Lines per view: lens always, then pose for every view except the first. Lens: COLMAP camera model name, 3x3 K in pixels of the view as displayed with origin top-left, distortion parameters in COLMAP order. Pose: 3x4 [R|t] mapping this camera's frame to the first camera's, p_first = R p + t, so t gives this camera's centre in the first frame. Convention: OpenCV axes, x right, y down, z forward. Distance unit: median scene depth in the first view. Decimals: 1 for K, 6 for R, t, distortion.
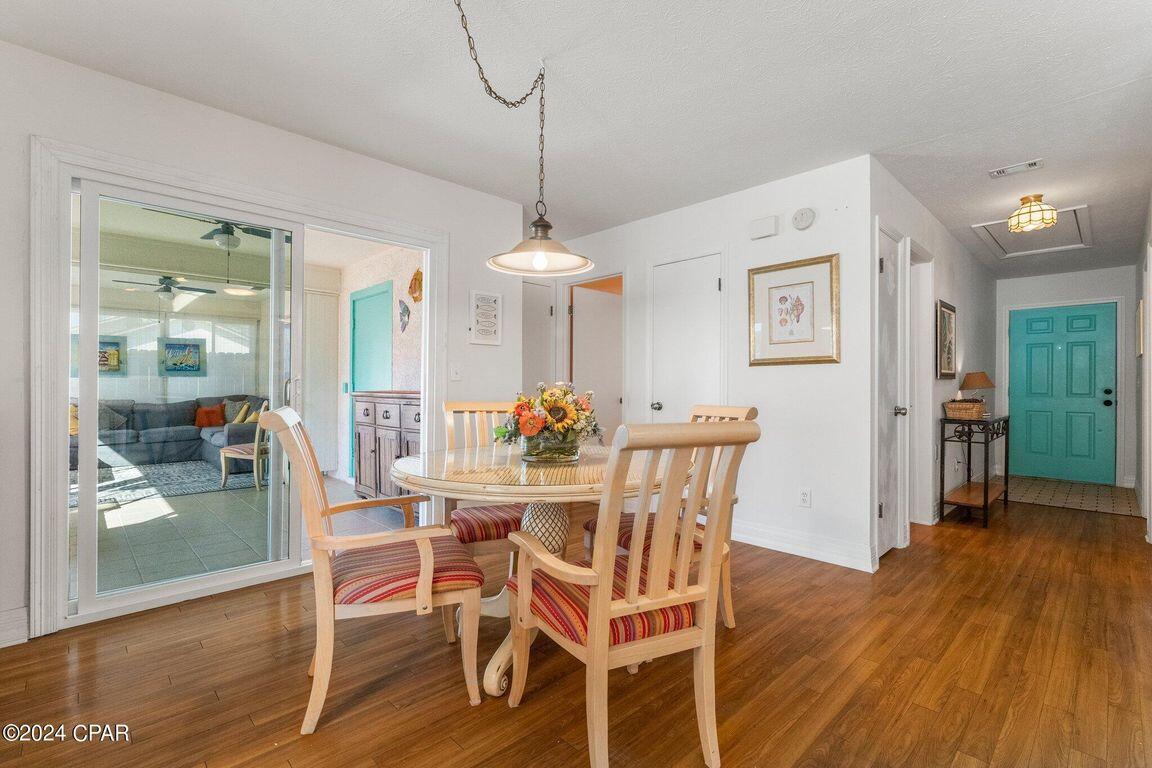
lens RADIAL K [[517.2, 0, 576.0], [0, 517.2, 384.0], [0, 0, 1]] dist [-0.001232, -0.000167]
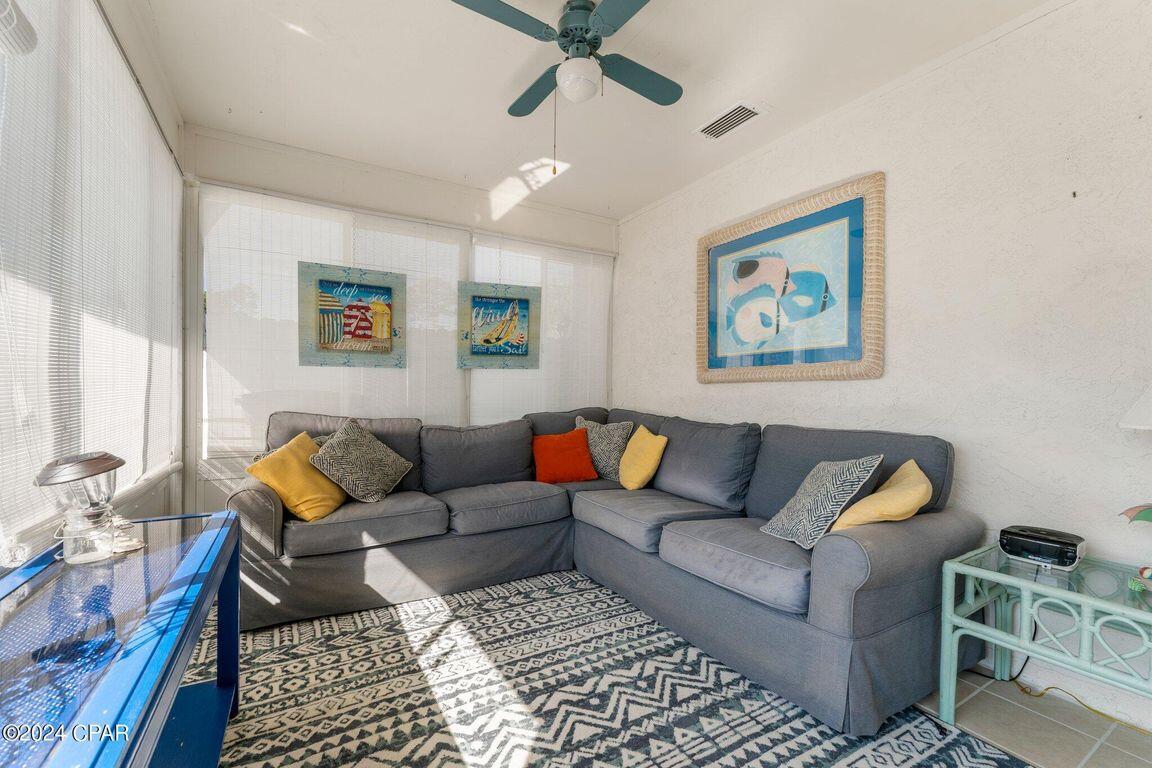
lens RADIAL K [[464.9, 0, 574.8], [0, 464.9, 389.3], [0, 0, 1]] dist [0.000468, -0.000295]
pose [[0.975290, -0.001342, -0.220926, -0.647394], [0.000983, 0.999998, -0.001734, 0.006113], [0.220928, 0.001474, 0.975289, 0.652143]]
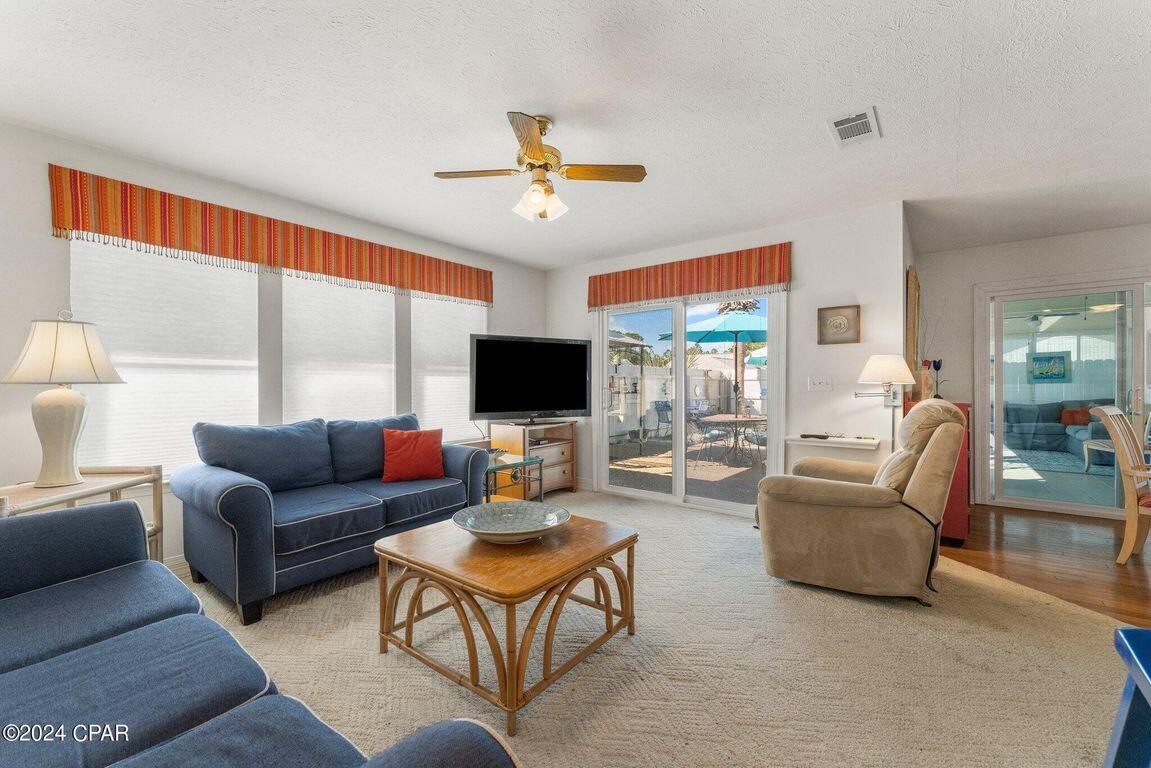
lens RADIAL K [[464.5, 0, 574.3], [0, 464.5, 389.3], [0, 0, 1]] dist [0.000468, -0.000295]
pose [[0.125594, -0.001026, -0.992081, 0.212847], [0.007025, 0.999975, -0.000145, -0.007591], [0.992057, -0.006951, 0.125598, -0.283280]]
